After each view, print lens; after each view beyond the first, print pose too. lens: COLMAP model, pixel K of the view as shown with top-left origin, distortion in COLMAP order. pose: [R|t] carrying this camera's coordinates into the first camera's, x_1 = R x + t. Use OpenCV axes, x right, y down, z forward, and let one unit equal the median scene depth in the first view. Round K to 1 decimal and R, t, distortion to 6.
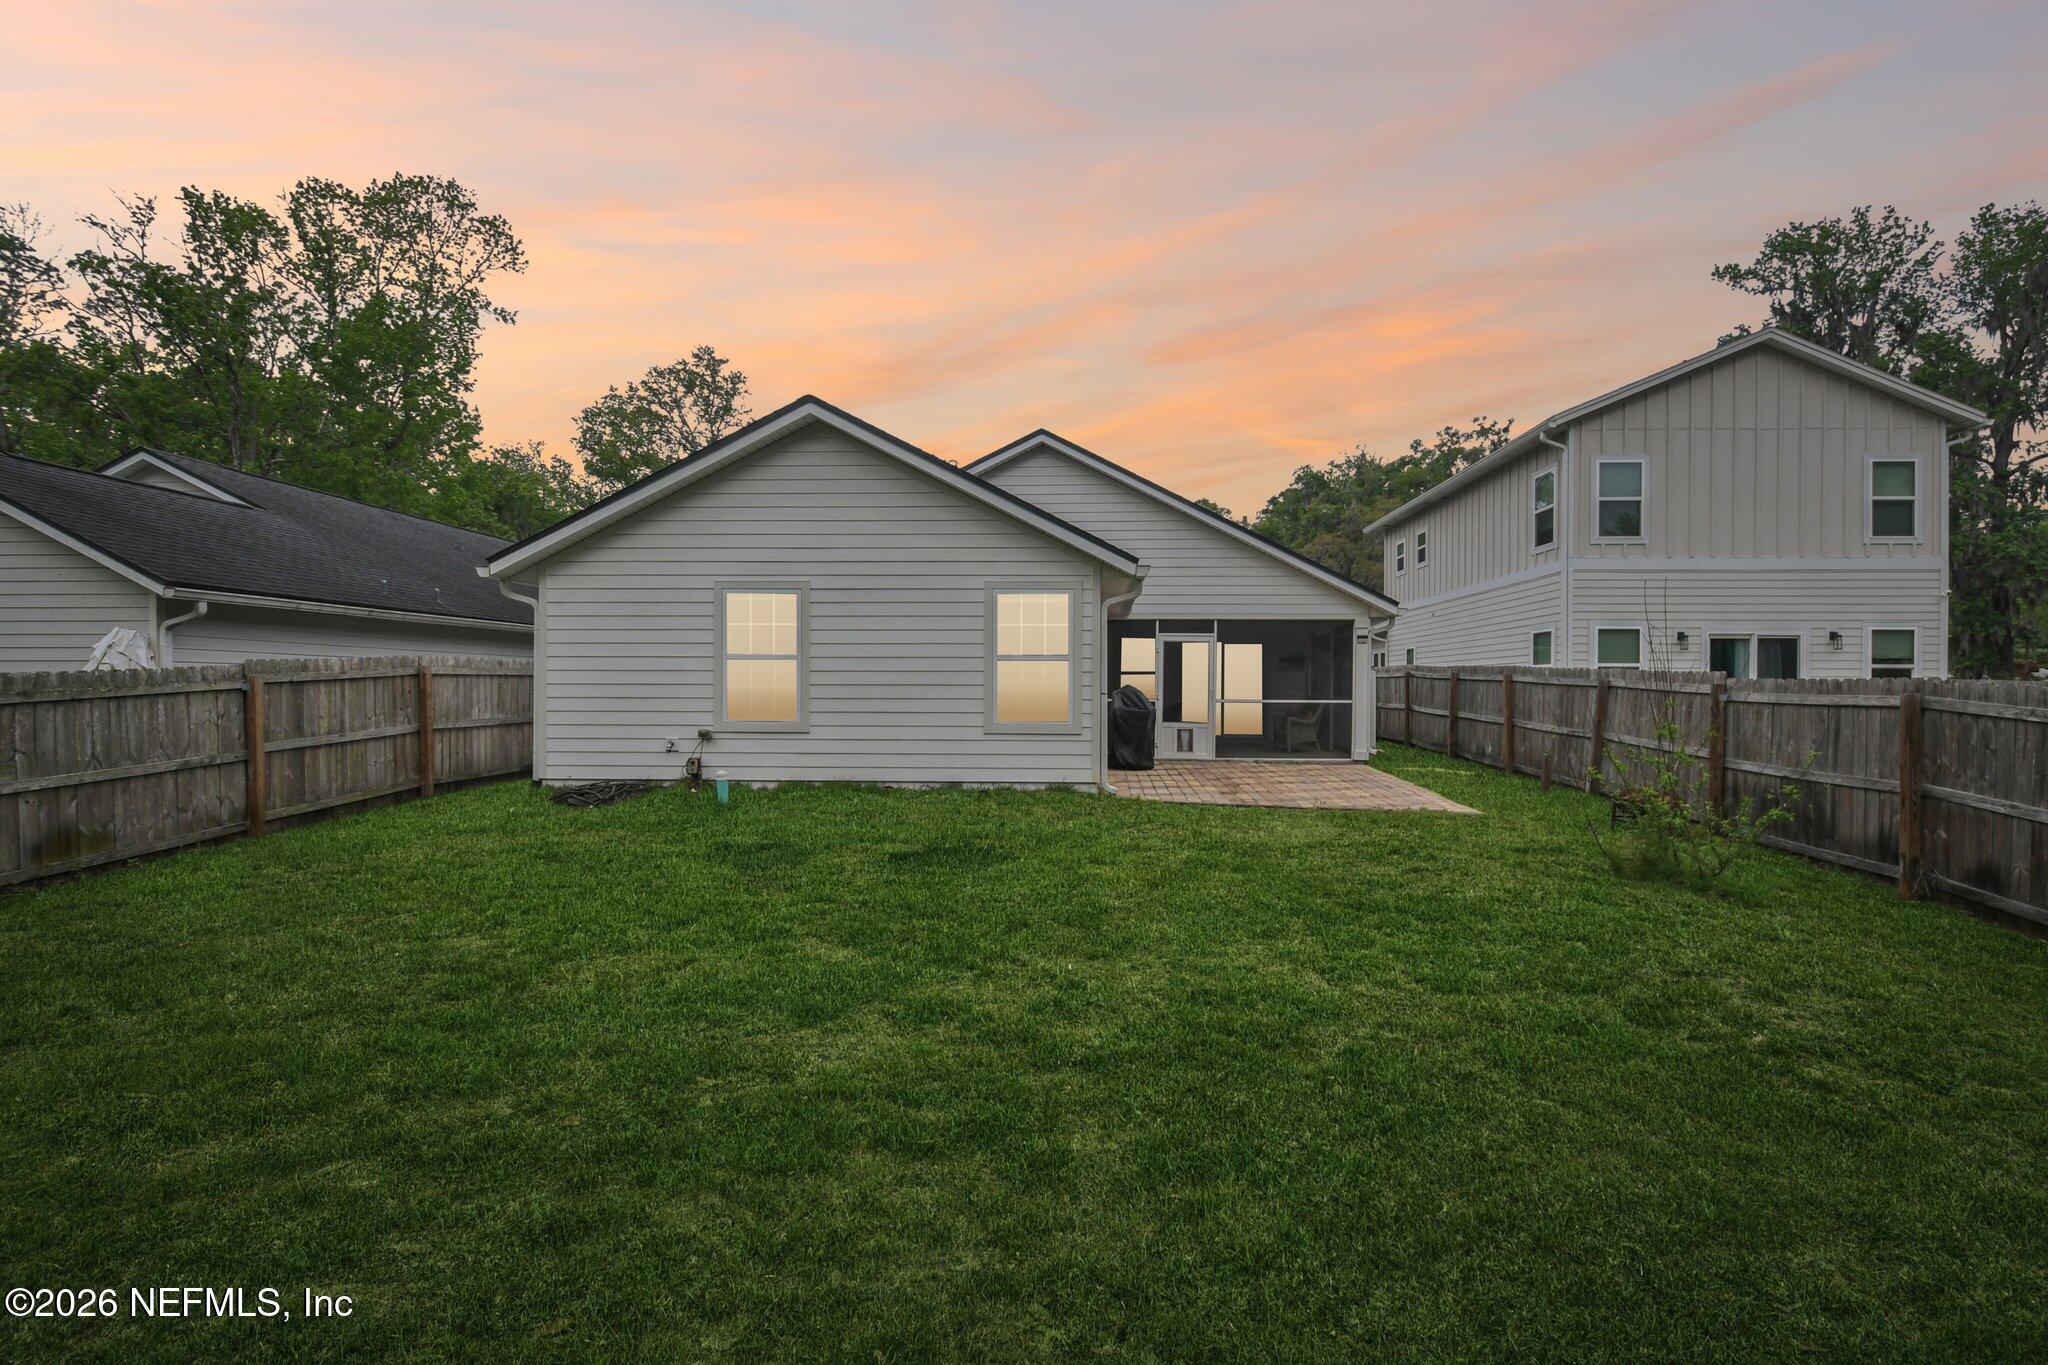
lens RADIAL K [[915.1, 0, 1030.2], [0, 915.1, 667.2], [0, 0, 1]] dist [-0.000761, 0.000338]
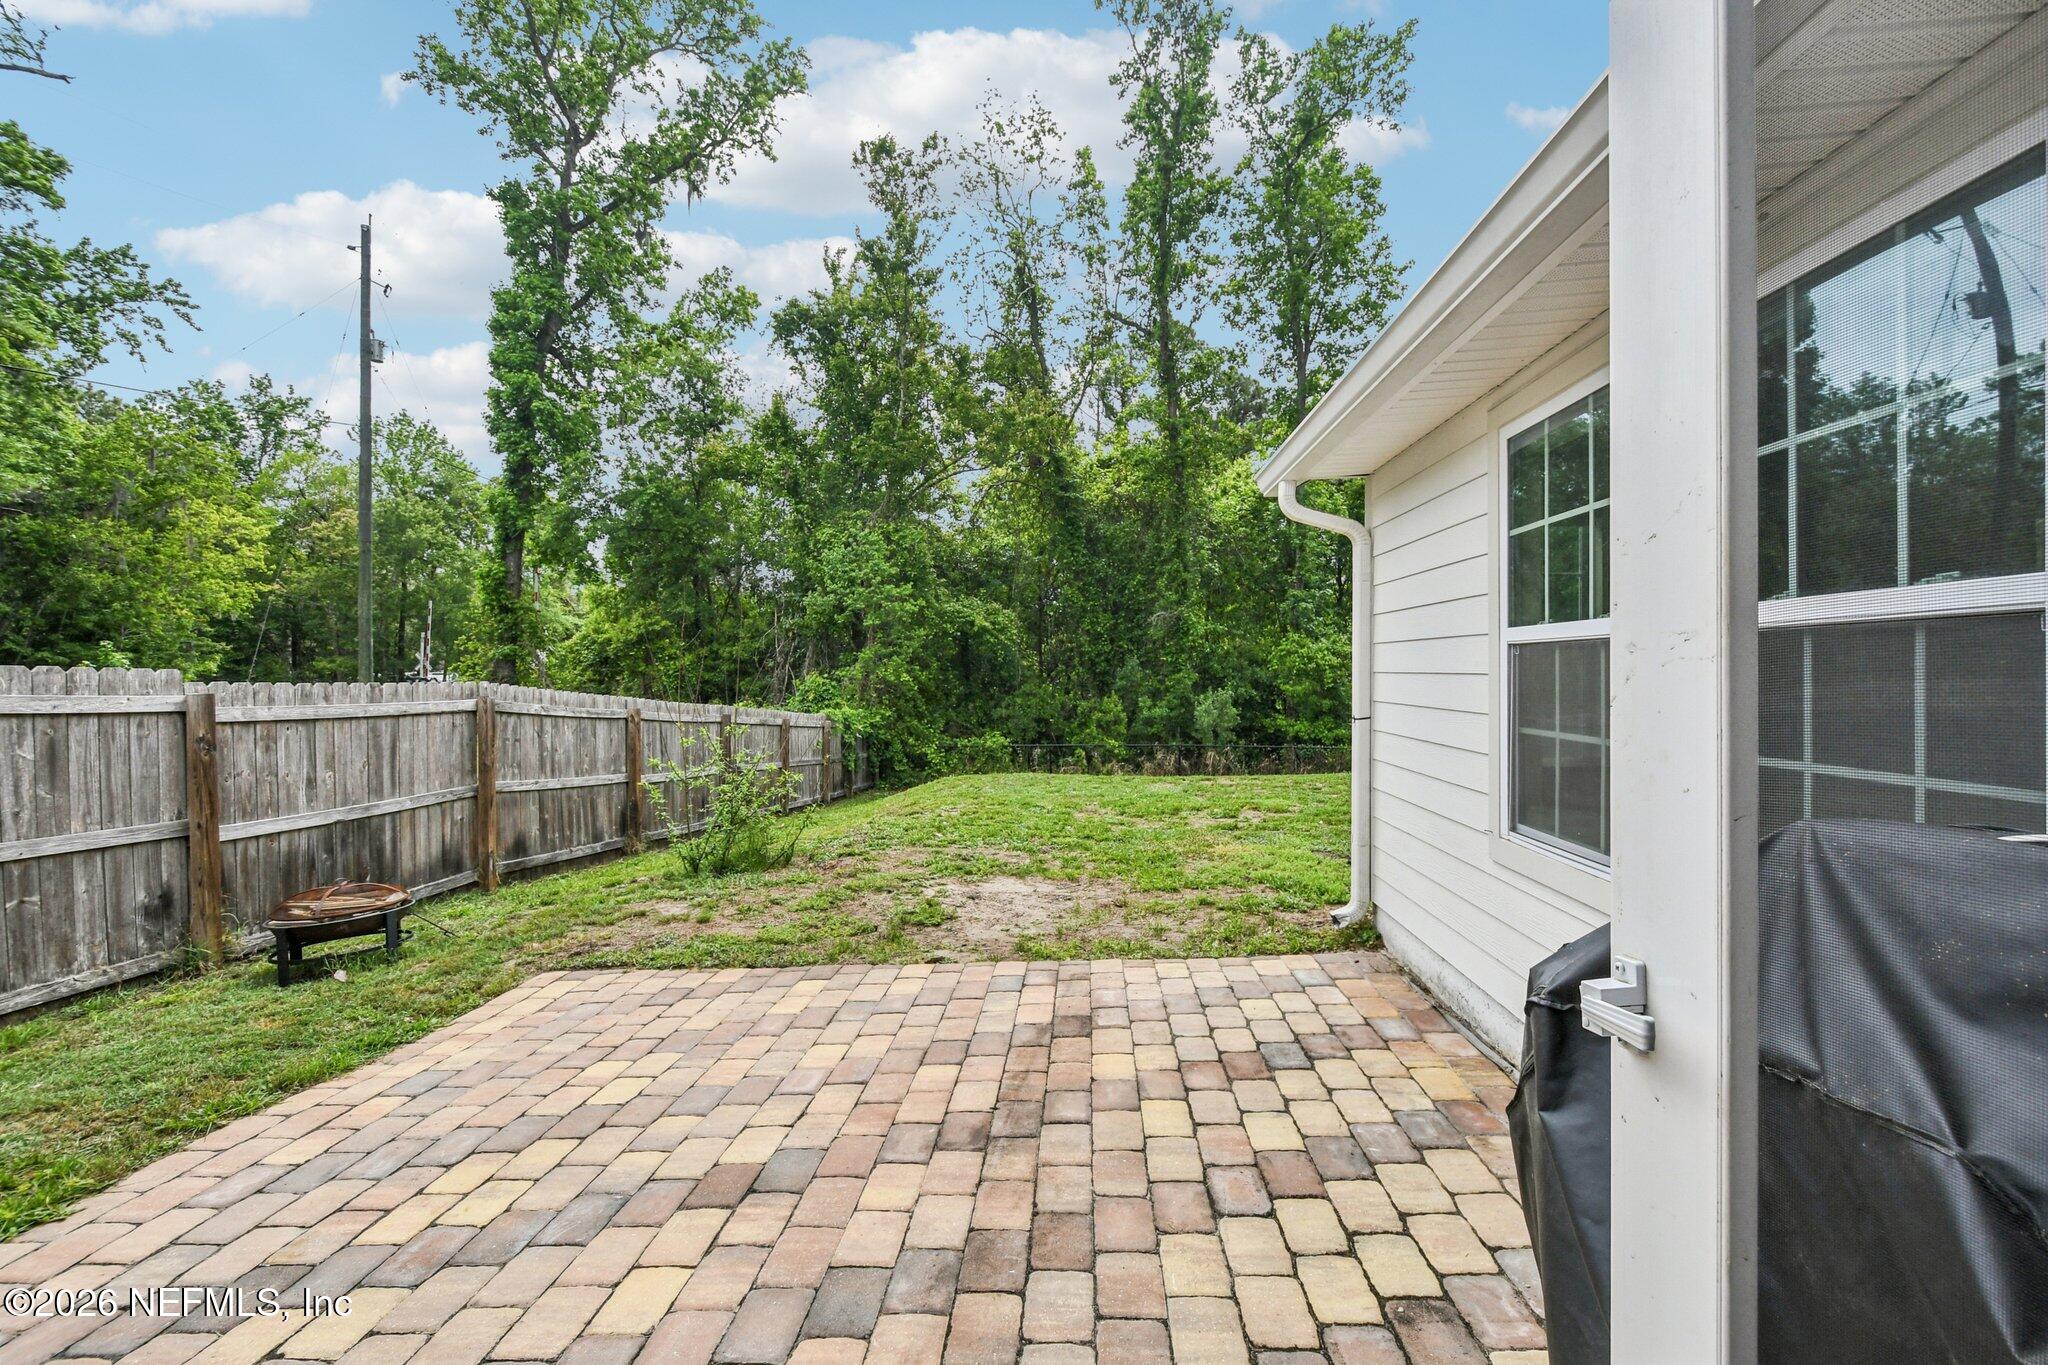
lens RADIAL K [[915.1, 0, 1029.6], [0, 915.1, 671.1], [0, 0, 1]] dist [-0.000761, 0.000338]
pose [[-0.999826, -0.002741, -0.018425, 0.173517], [-0.002285, 0.999692, -0.024721, 0.011213], [0.018487, -0.024675, -0.999525, 0.969564]]
